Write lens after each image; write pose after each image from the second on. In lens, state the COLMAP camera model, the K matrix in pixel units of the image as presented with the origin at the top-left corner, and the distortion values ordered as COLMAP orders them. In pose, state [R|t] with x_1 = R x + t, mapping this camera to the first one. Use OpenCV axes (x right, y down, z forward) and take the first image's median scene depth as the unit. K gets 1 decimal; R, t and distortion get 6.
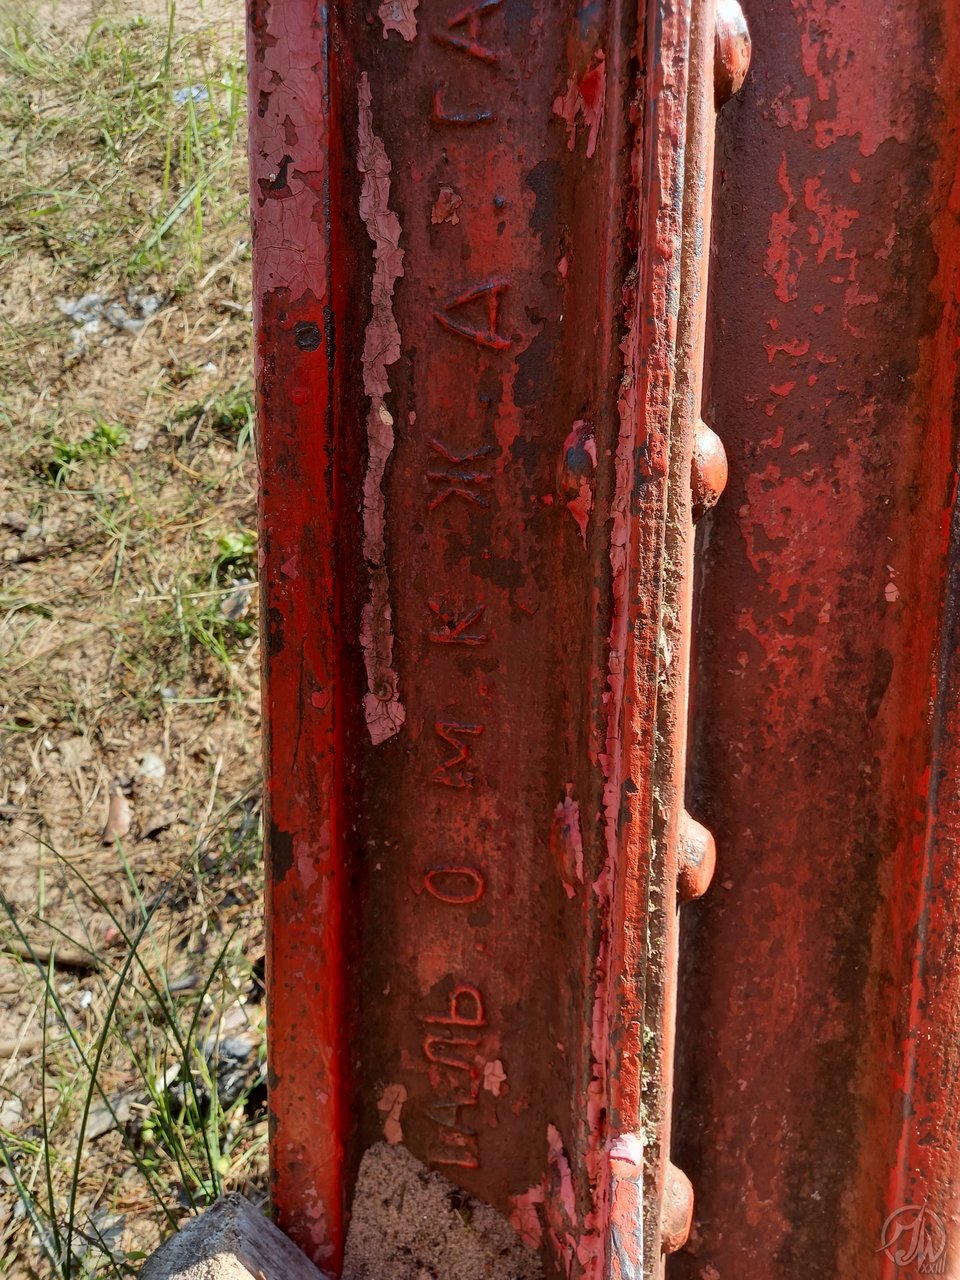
lens RADIAL K [[937.1, 0, 480.0], [0, 937.1, 640.0], [0, 0, 1]] dist [0.069936, -0.070146]
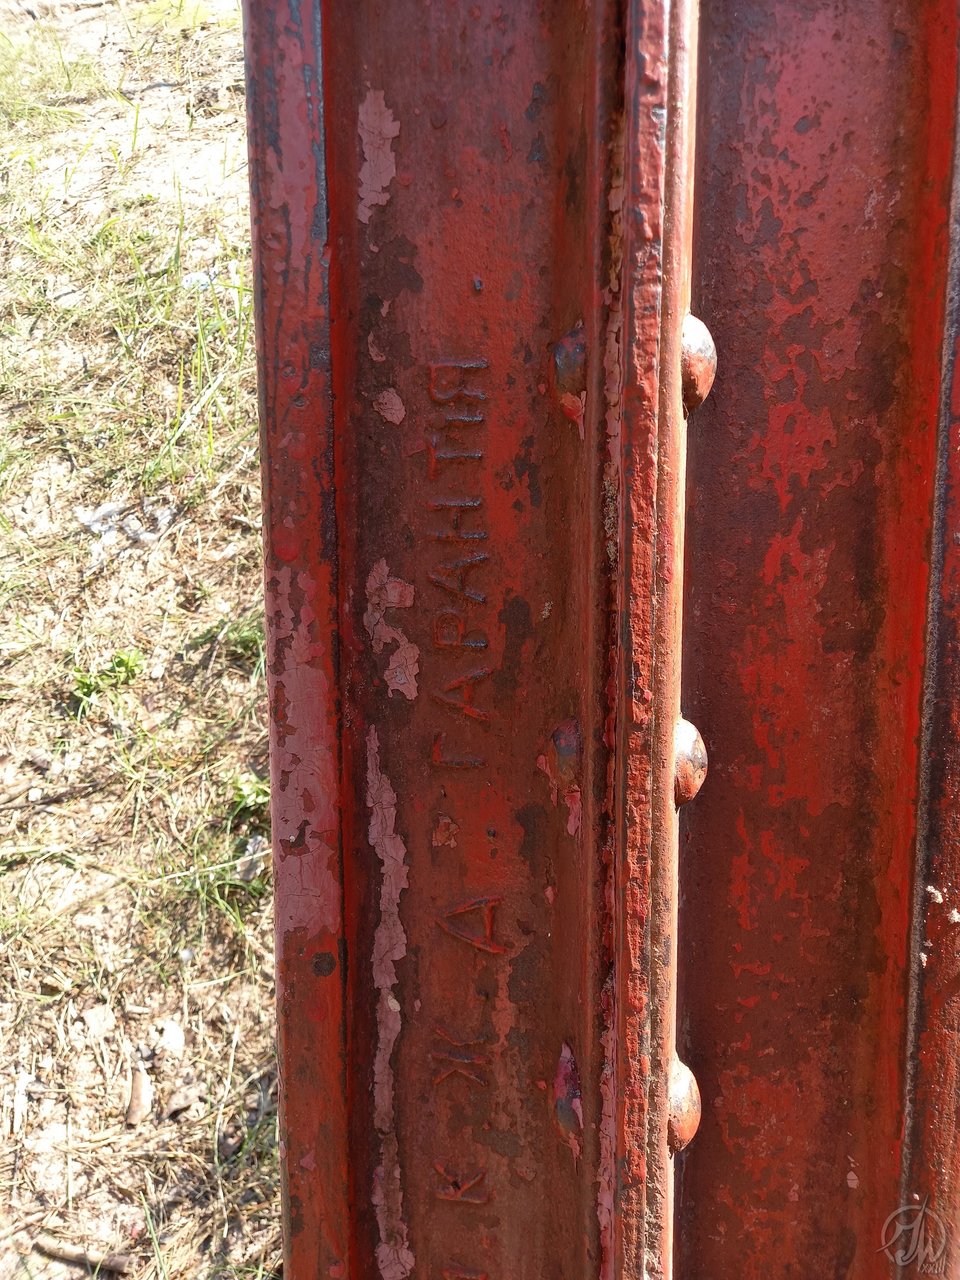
lens RADIAL K [[928.6, 0, 482.9], [0, 928.6, 639.9], [0, 0, 1]] dist [0.068934, -0.071588]
pose [[0.999836, -0.018026, -0.001575, 0.006661], [0.017991, 0.999633, -0.020263, -0.291964], [0.001940, 0.020231, 0.999793, -0.051326]]
